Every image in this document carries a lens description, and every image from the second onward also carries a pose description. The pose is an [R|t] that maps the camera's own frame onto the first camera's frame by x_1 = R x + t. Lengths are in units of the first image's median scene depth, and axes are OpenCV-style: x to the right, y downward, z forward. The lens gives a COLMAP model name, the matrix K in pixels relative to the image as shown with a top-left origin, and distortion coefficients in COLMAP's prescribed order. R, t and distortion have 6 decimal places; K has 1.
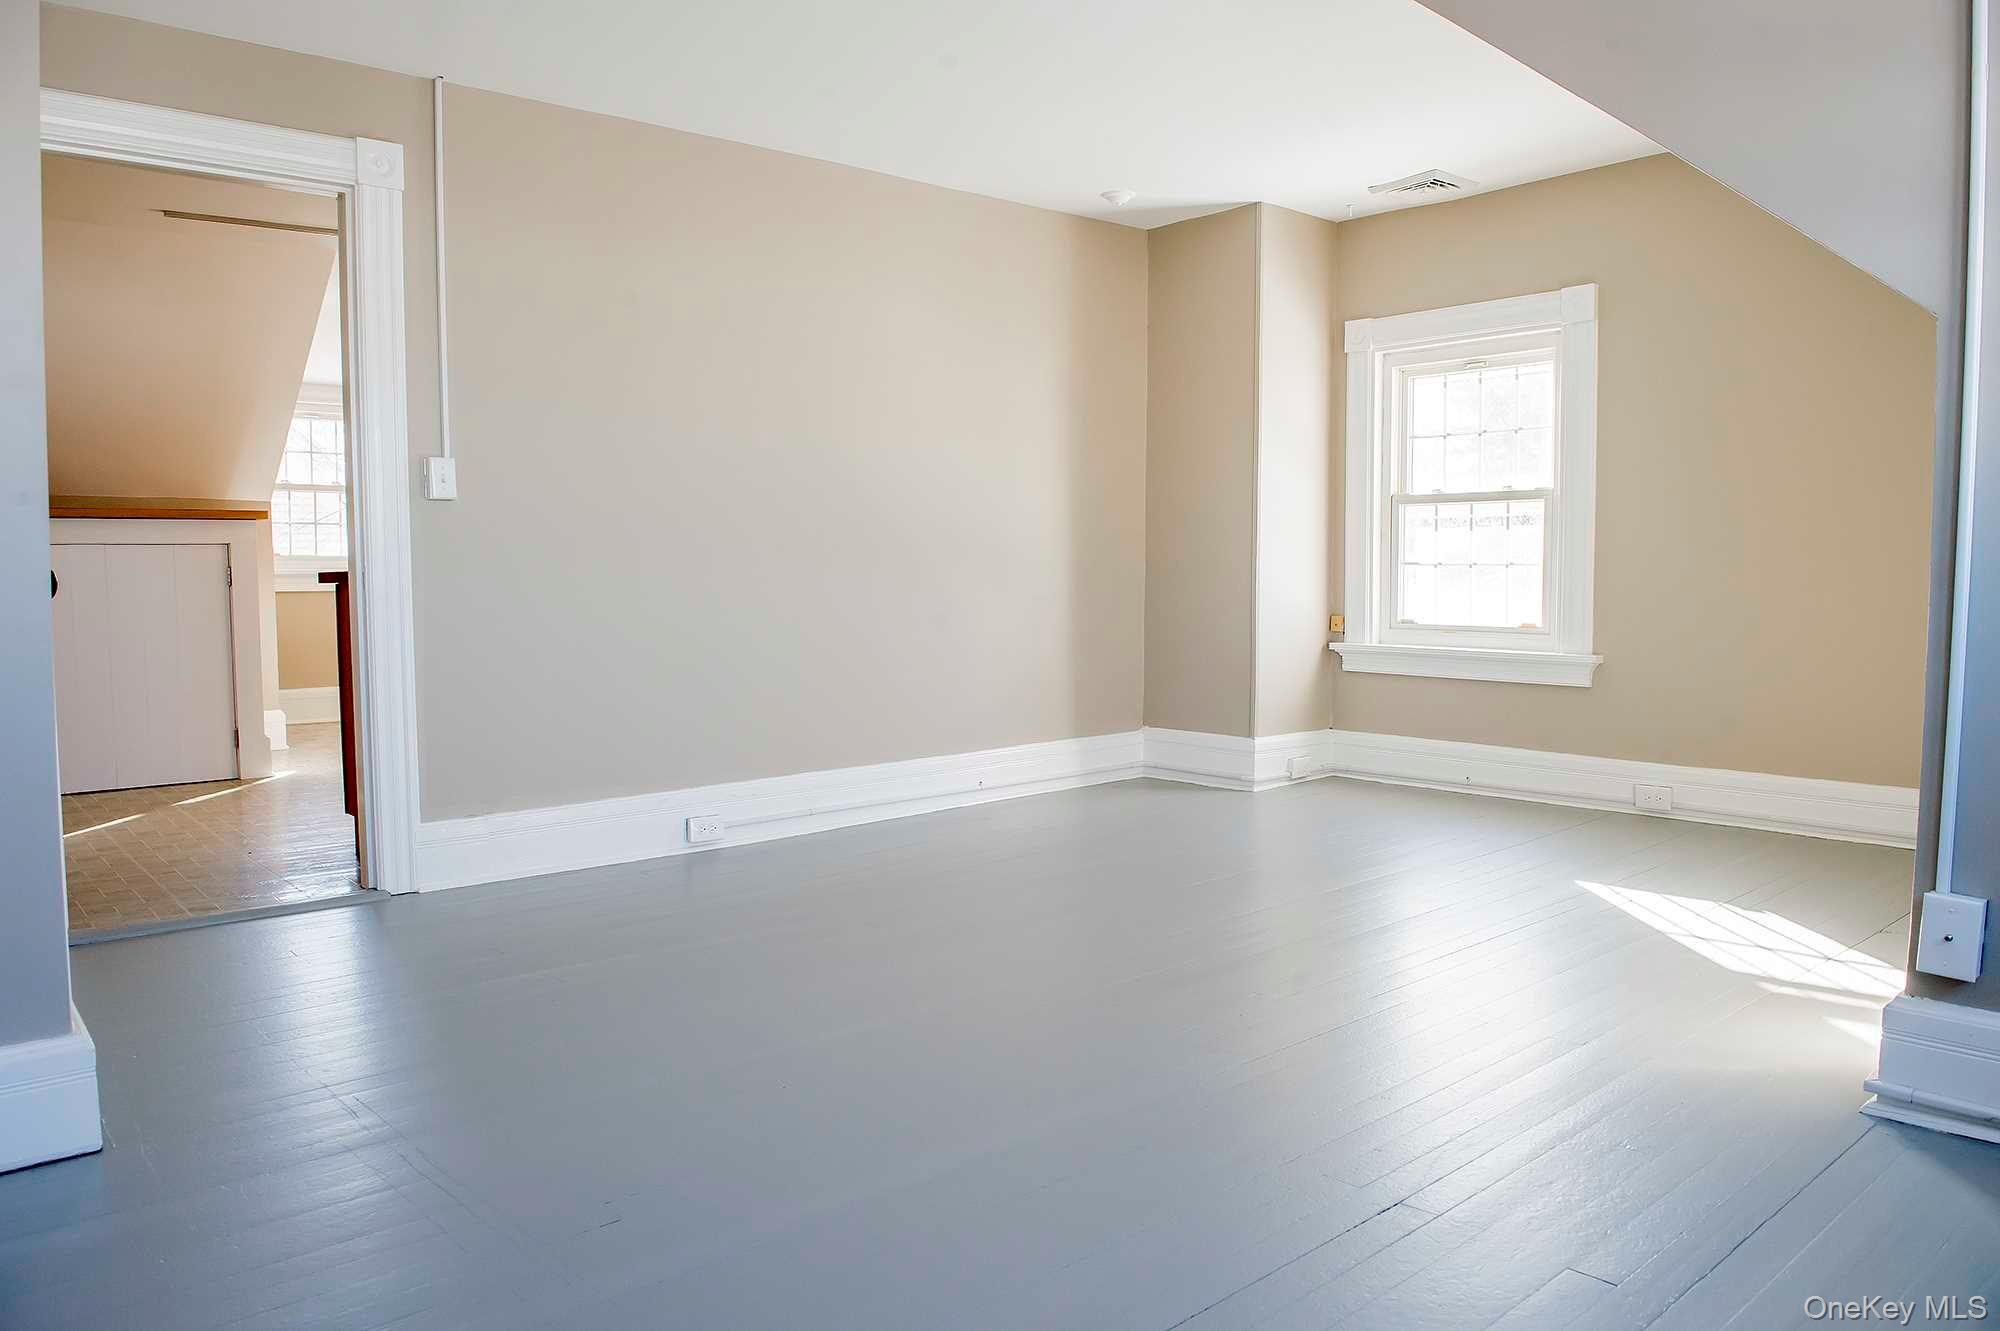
lens RADIAL K [[1386.5, 0, 995.1], [0, 1386.5, 642.1], [0, 0, 1]] dist [-0.021019, 0.001586]
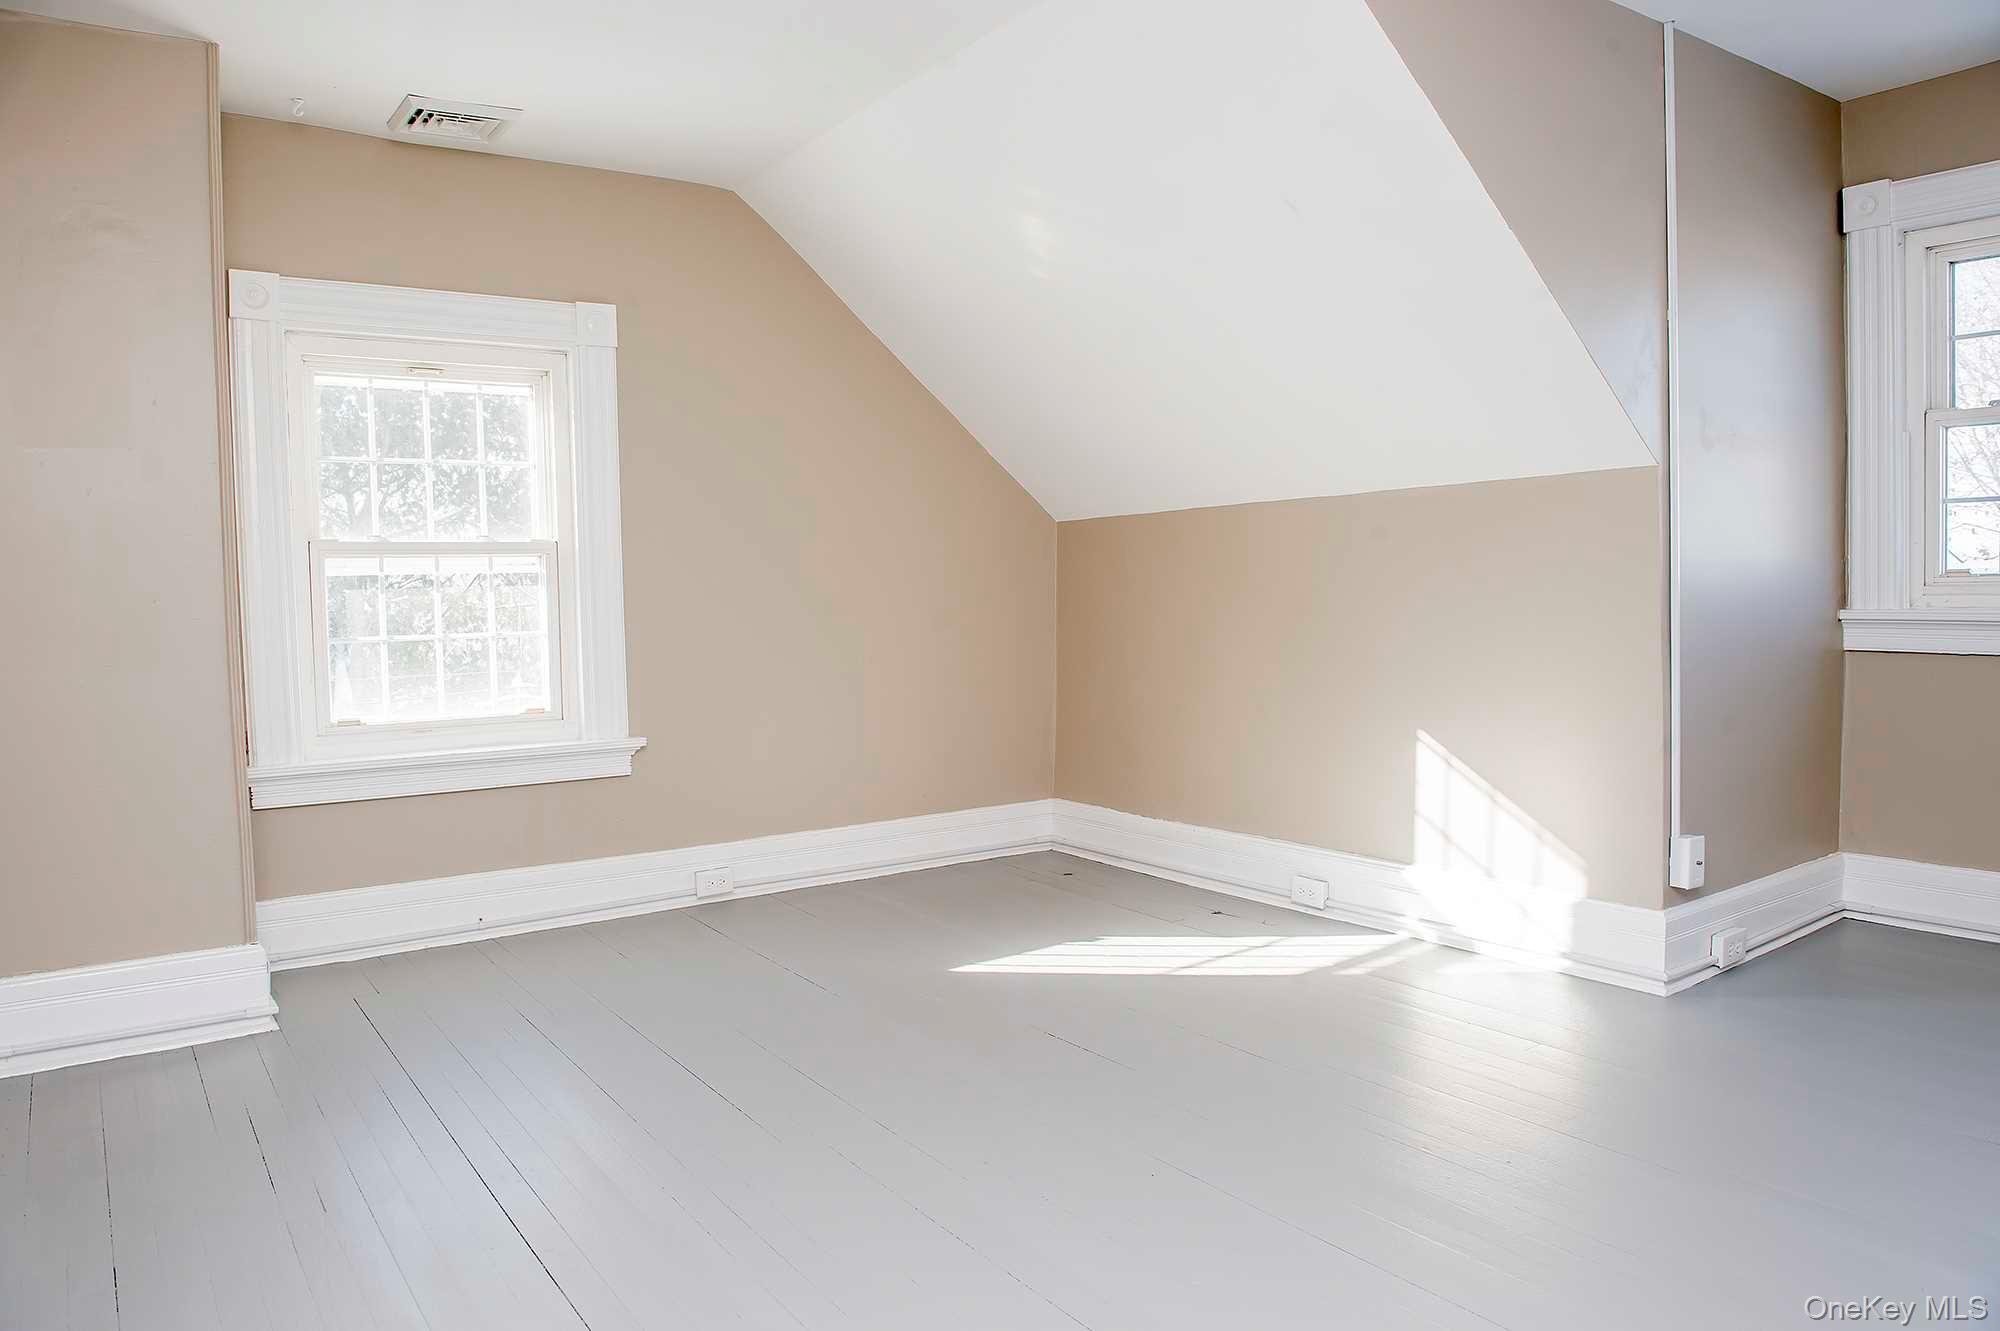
lens RADIAL K [[1379.4, 0, 914.9], [0, 1379.4, 663.2], [0, 0, 1]] dist [-0.088770, 0.002324]
pose [[0.138338, -0.055068, 0.988853, -0.354344], [0.080318, 0.995788, 0.044218, -0.055155], [-0.987123, 0.073305, 0.142178, 0.646694]]
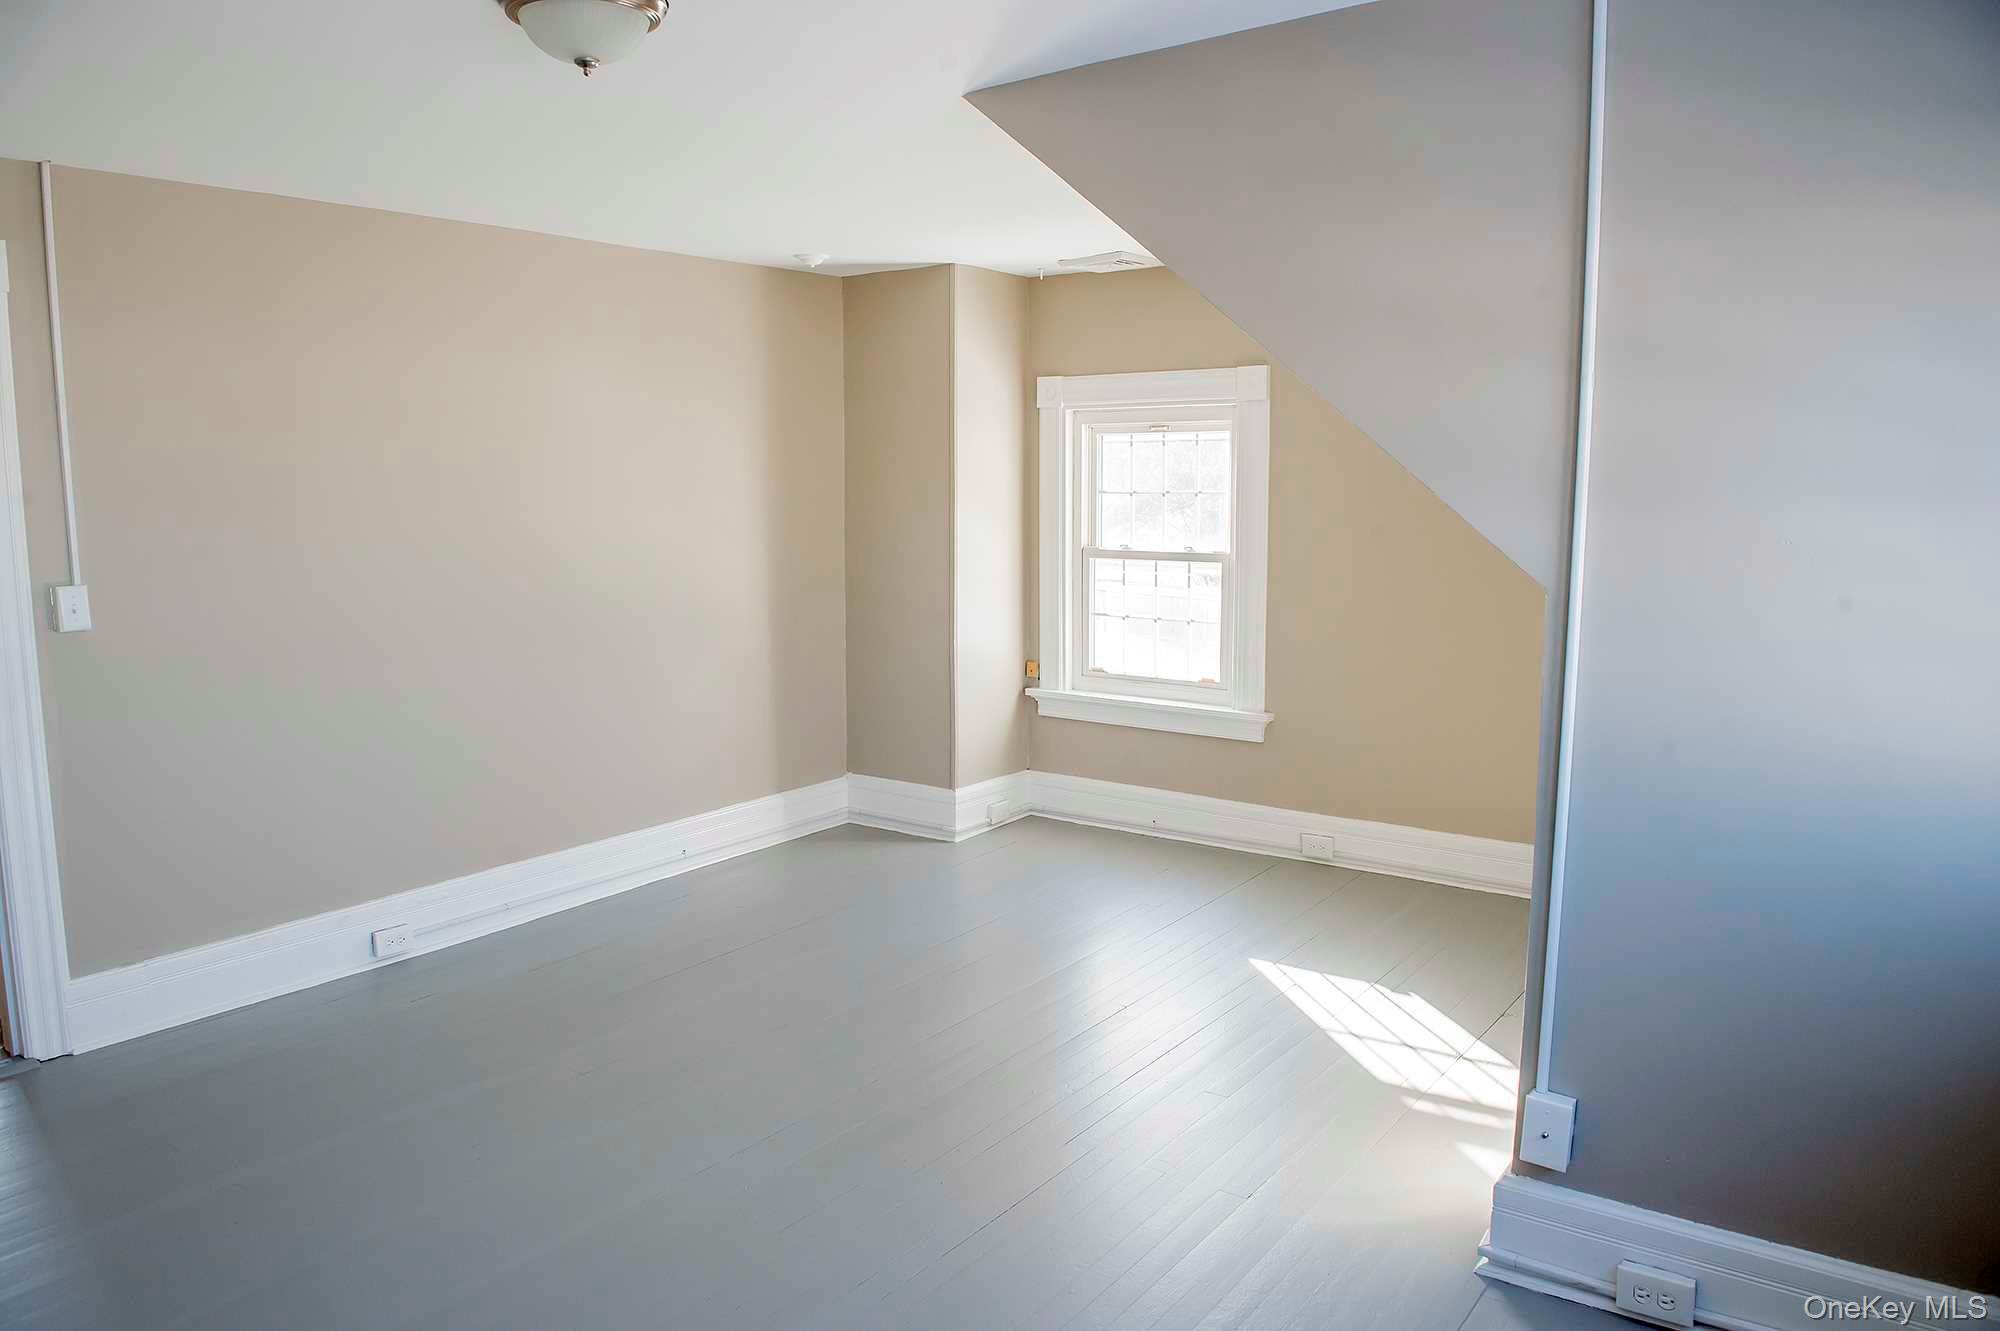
lens RADIAL K [[1396.4, 0, 997.4], [0, 1396.4, 637.3], [0, 0, 1]] dist [-0.036234, -0.000293]
pose [[0.976513, -0.026697, 0.213798, -0.000506], [0.013004, 0.997787, 0.065200, -0.113603], [-0.215065, -0.060889, 0.974700, -0.008289]]
